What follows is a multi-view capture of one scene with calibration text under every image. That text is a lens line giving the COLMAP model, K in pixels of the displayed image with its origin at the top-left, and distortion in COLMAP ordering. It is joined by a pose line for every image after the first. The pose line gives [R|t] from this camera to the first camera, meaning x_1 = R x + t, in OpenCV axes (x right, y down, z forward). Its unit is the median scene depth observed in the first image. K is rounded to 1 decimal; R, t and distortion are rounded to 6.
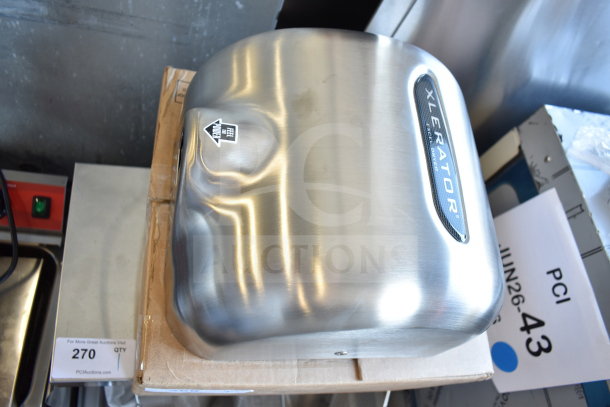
lens RADIAL K [[473.3, 0, 304.4], [0, 473.3, 201.7], [0, 0, 1]] dist [-0.054589, -0.009892]
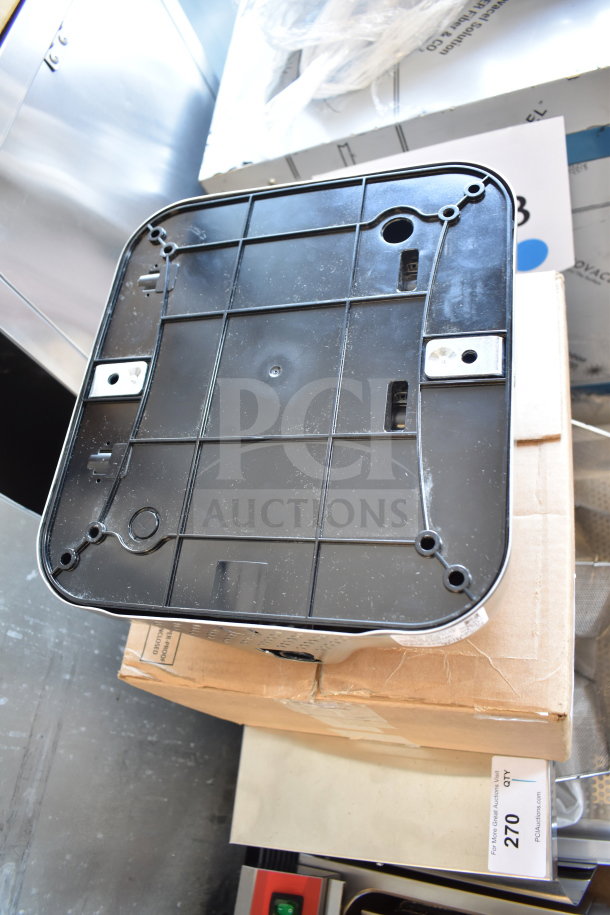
lens RADIAL K [[710.0, 0, 306.1], [0, 710.0, 458.2], [0, 0, 1]] dist [-0.054589, -0.009892]
pose [[0.064519, -0.989755, 0.127367, -0.069718], [0.996431, 0.070857, 0.045873, -0.067428], [-0.054428, 0.123952, 0.990794, -0.089053]]
